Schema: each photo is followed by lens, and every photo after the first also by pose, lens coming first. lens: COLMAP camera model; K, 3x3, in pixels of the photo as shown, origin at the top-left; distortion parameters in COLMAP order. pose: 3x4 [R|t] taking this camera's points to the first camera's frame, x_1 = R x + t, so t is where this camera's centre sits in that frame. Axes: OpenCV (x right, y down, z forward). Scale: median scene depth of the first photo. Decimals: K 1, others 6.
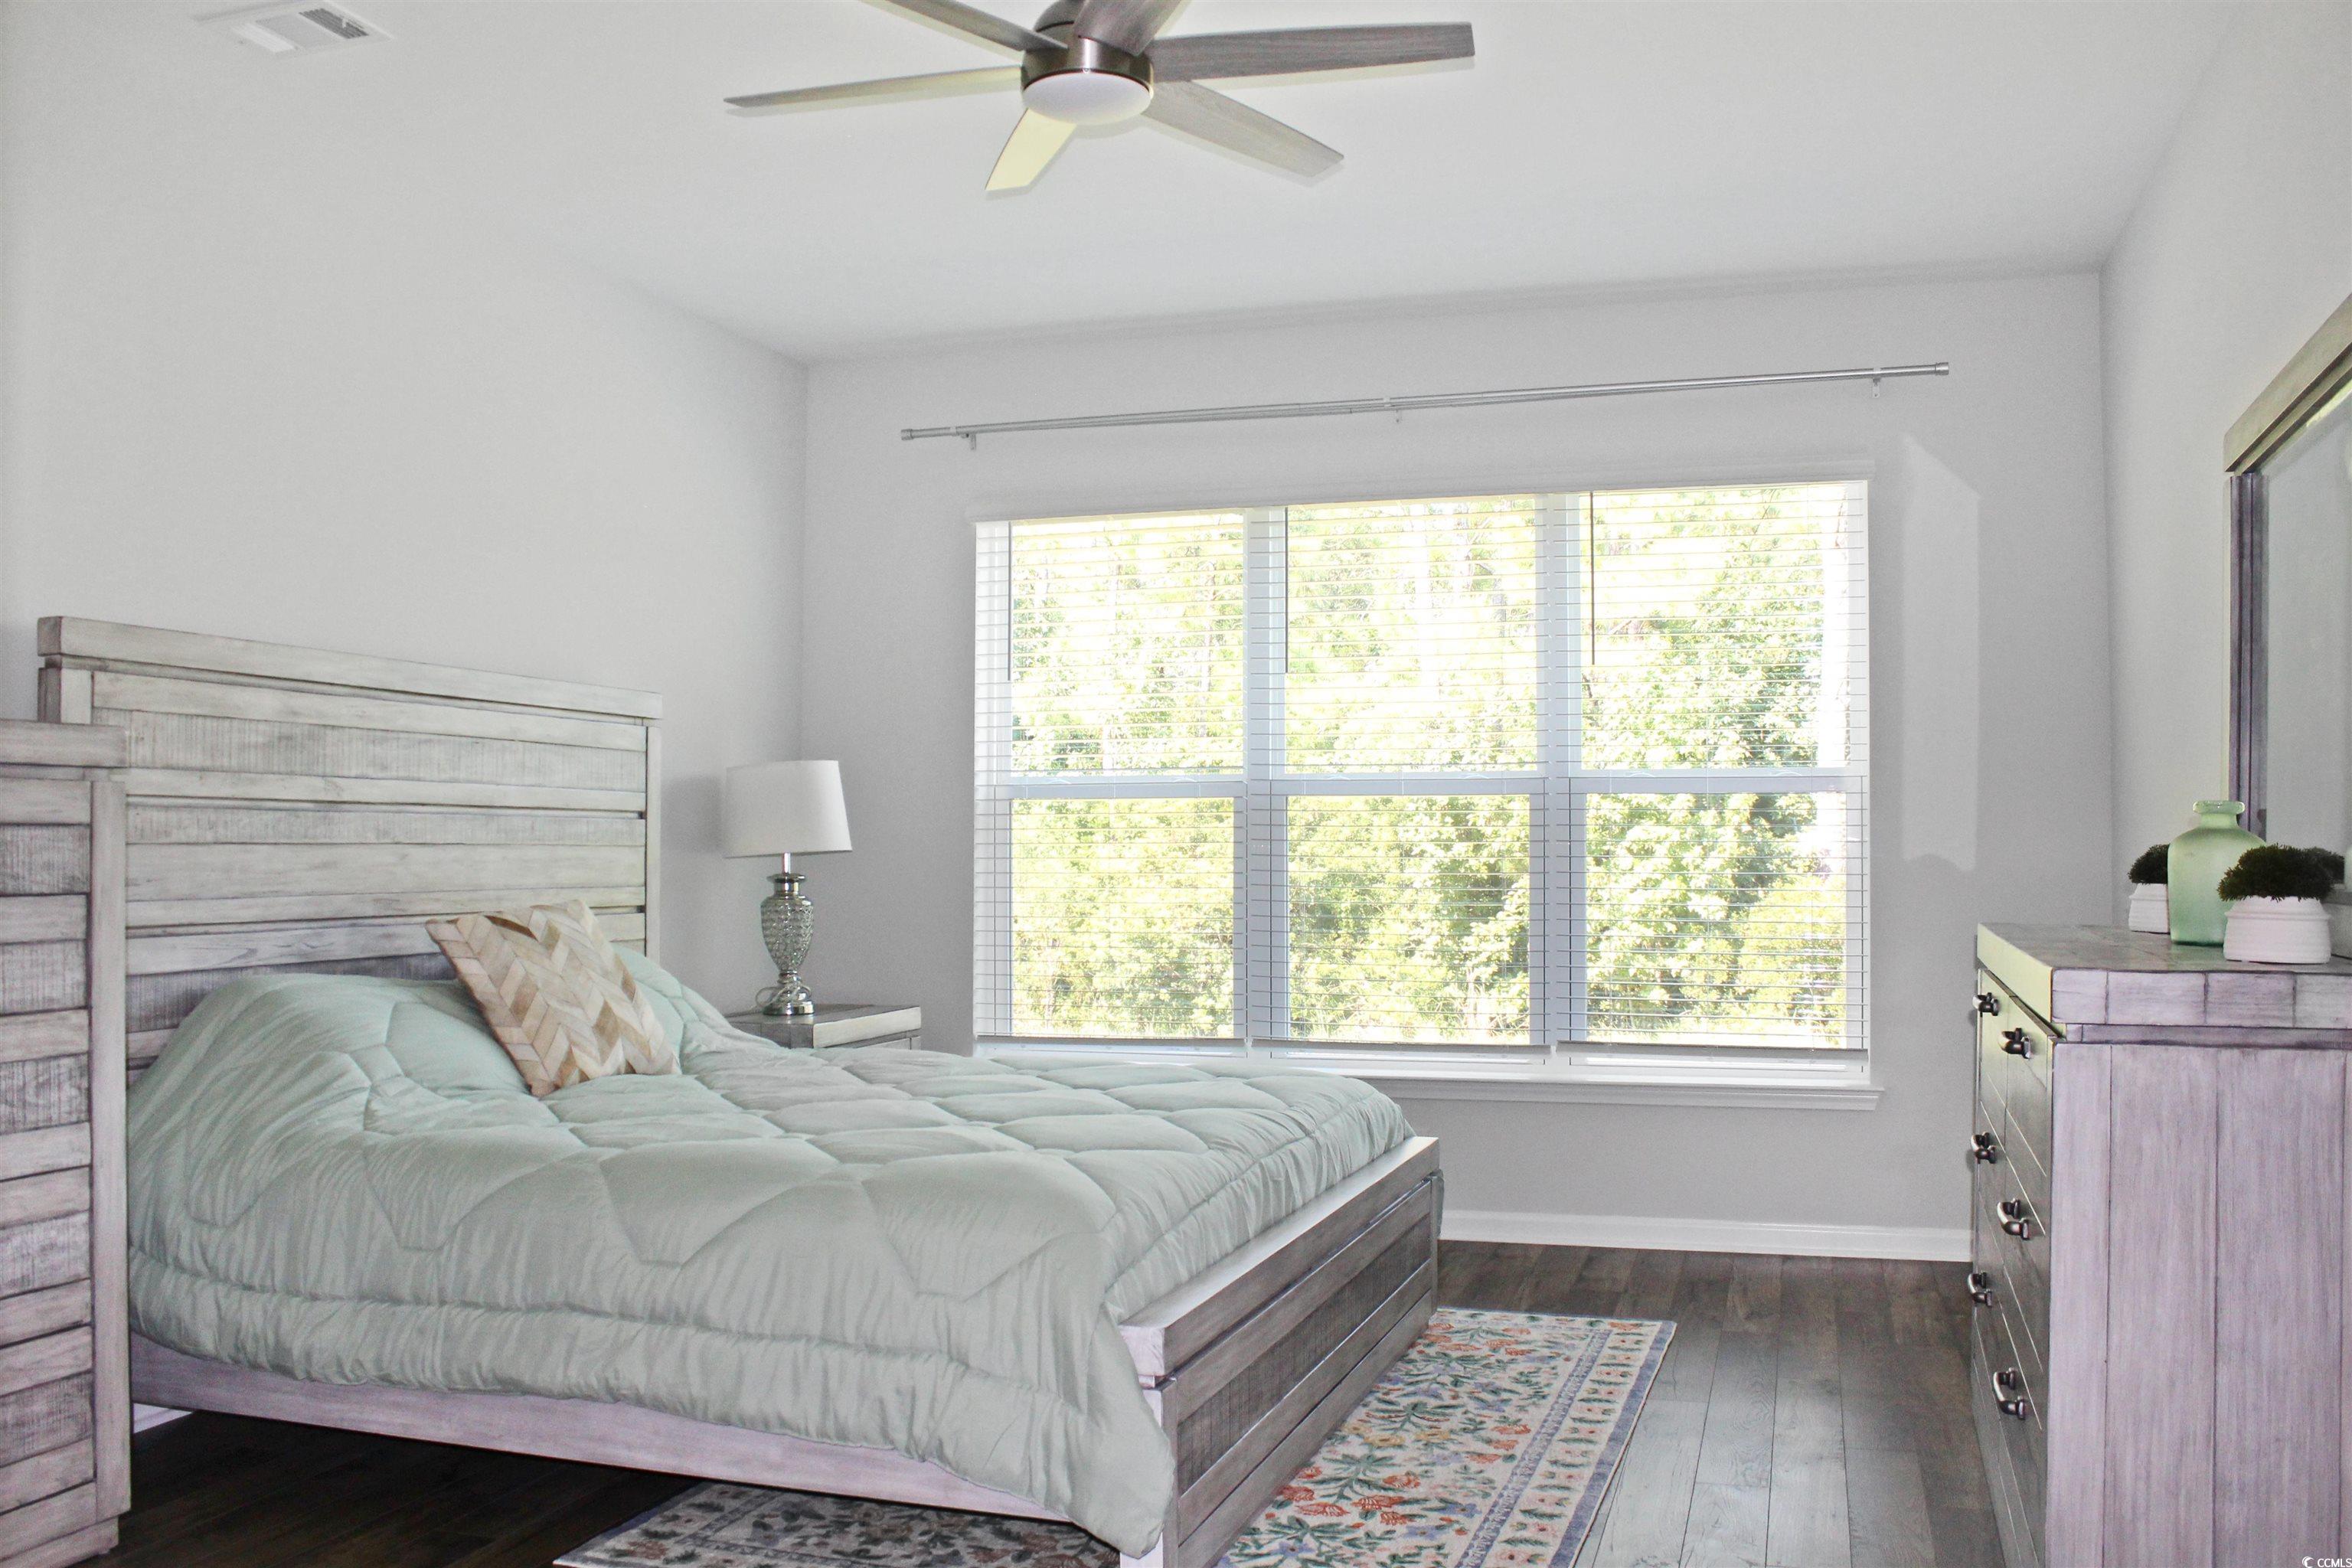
lens RADIAL K [[1960.6, 0, 1176.0], [0, 1960.6, 784.0], [0, 0, 1]] dist [-0.112489, 0.005583]
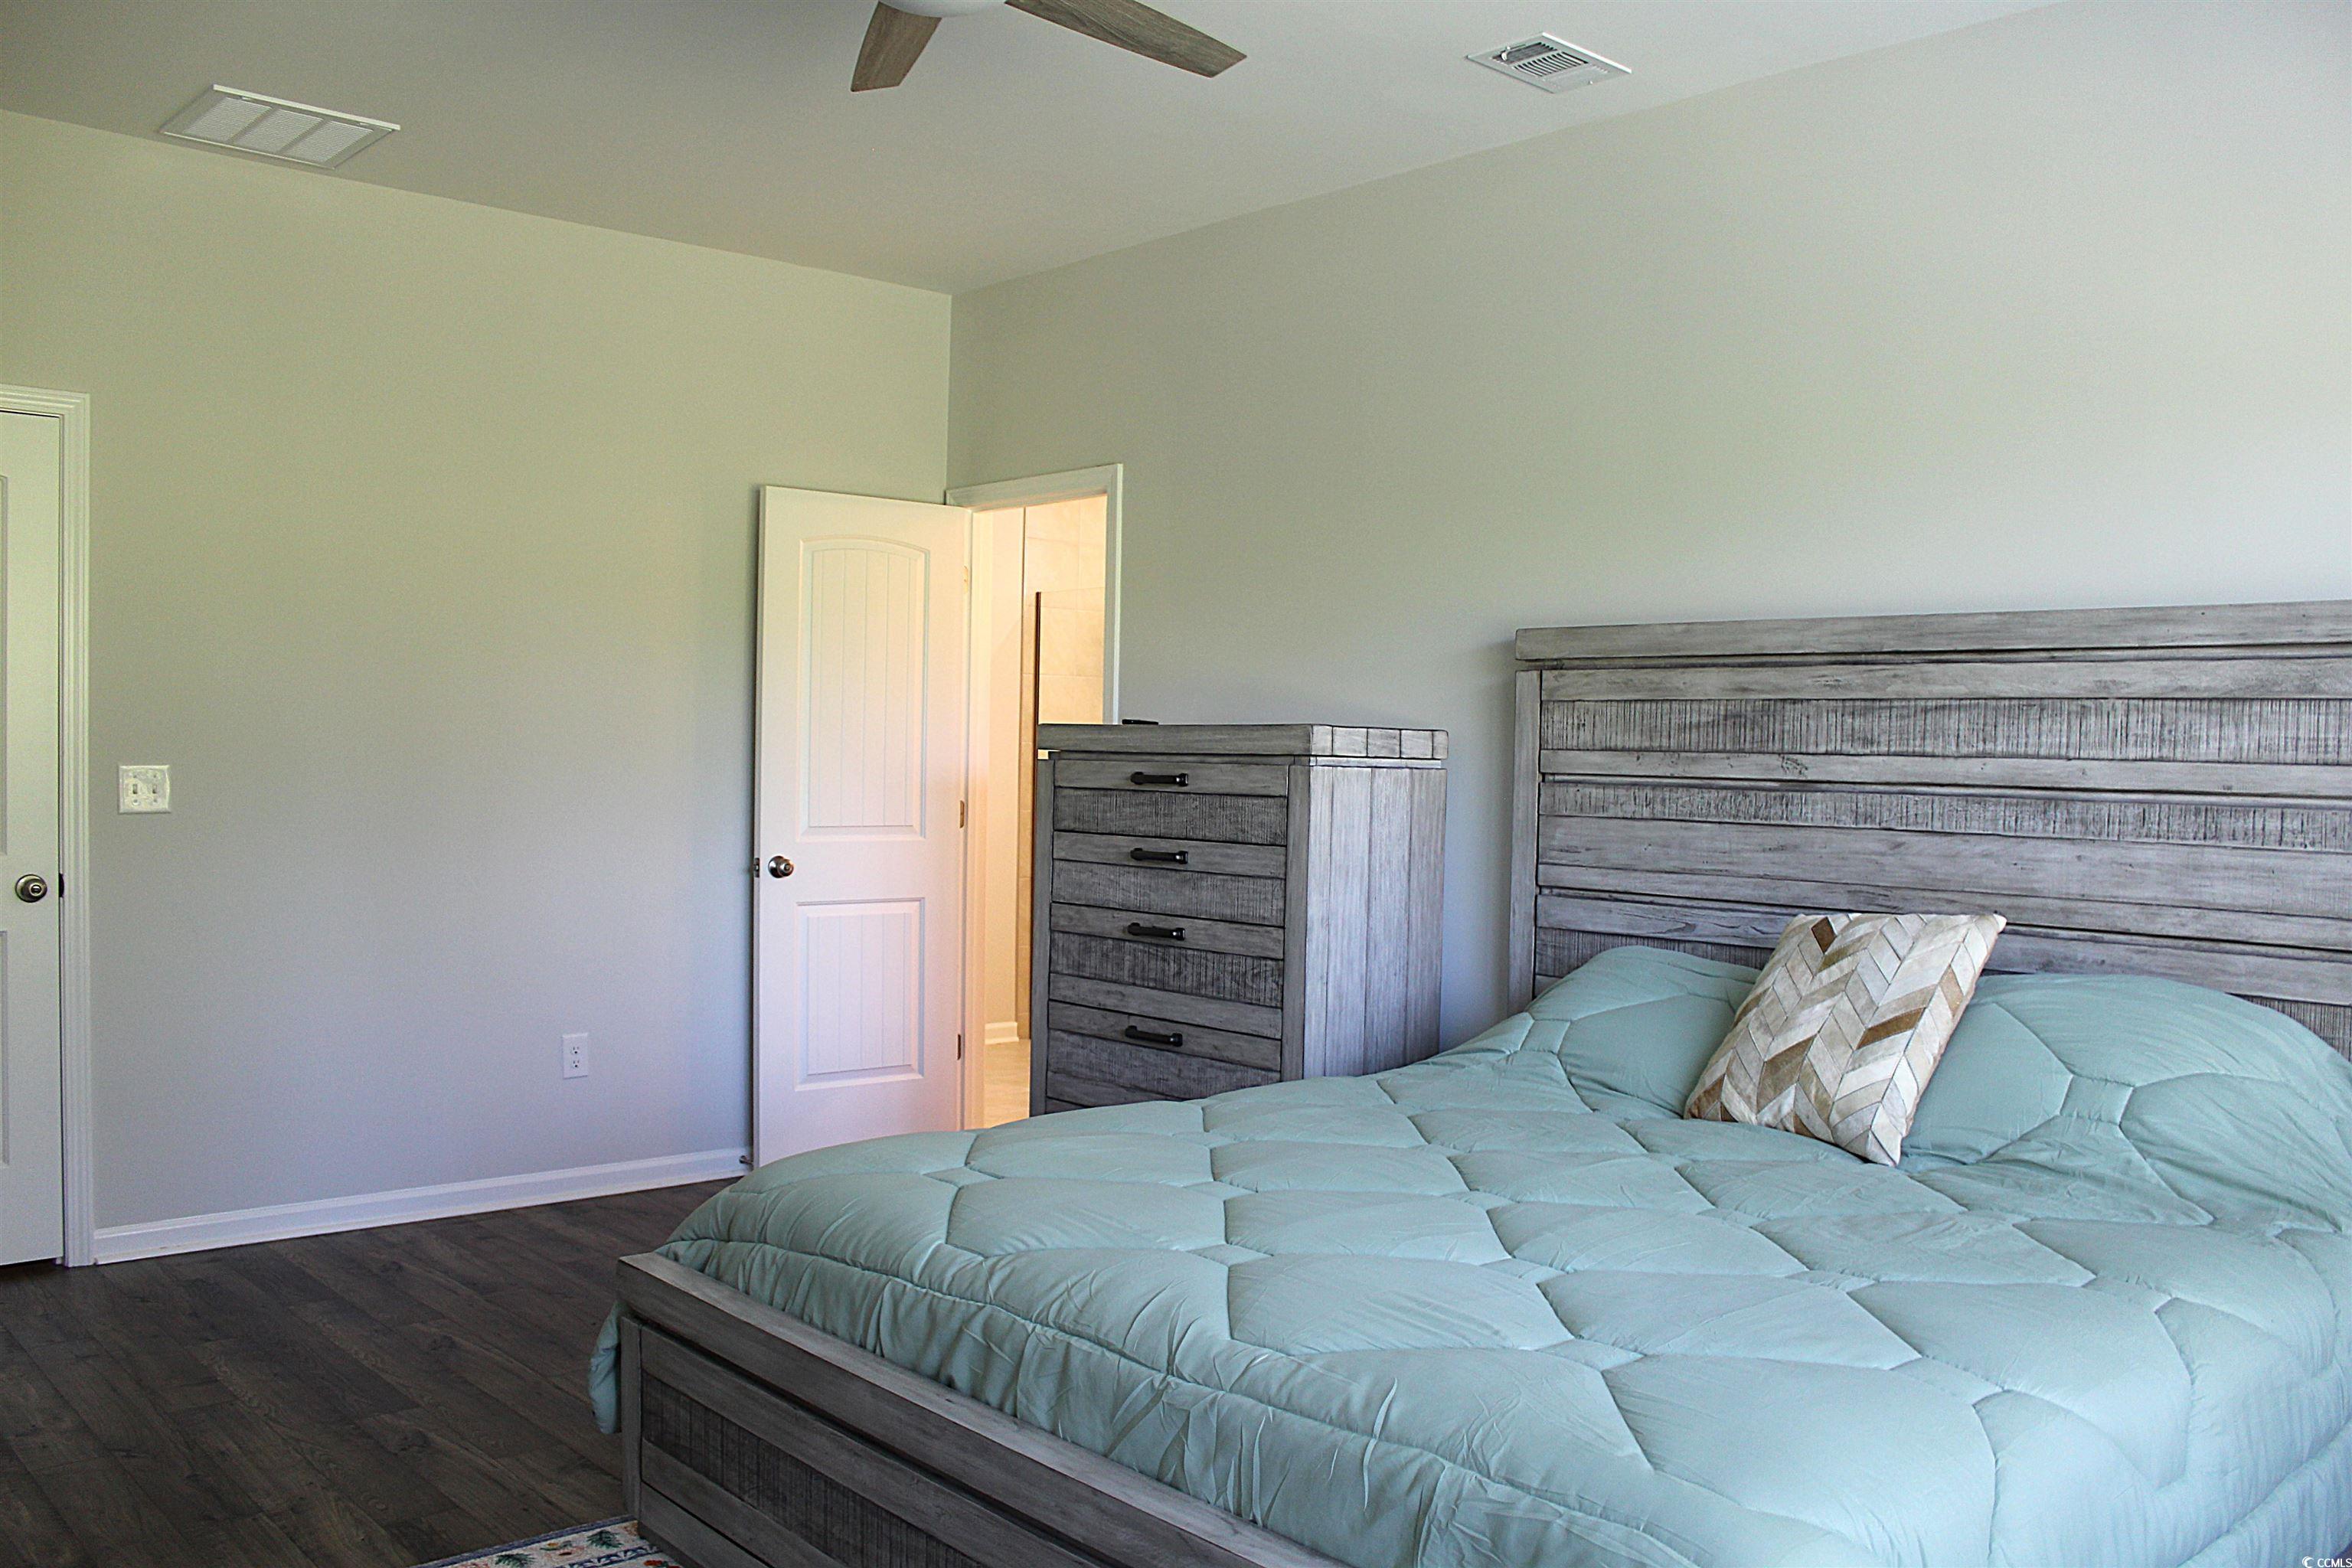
lens RADIAL K [[1960.6, 0, 1176.0], [0, 1960.6, 784.0], [0, 0, 1]] dist [-0.112489, 0.005583]
pose [[-0.490426, 0.009065, -0.871436, 0.553892], [0.009624, 0.999941, 0.004985, 0.003348], [0.871430, -0.005942, -0.490485, 1.259081]]
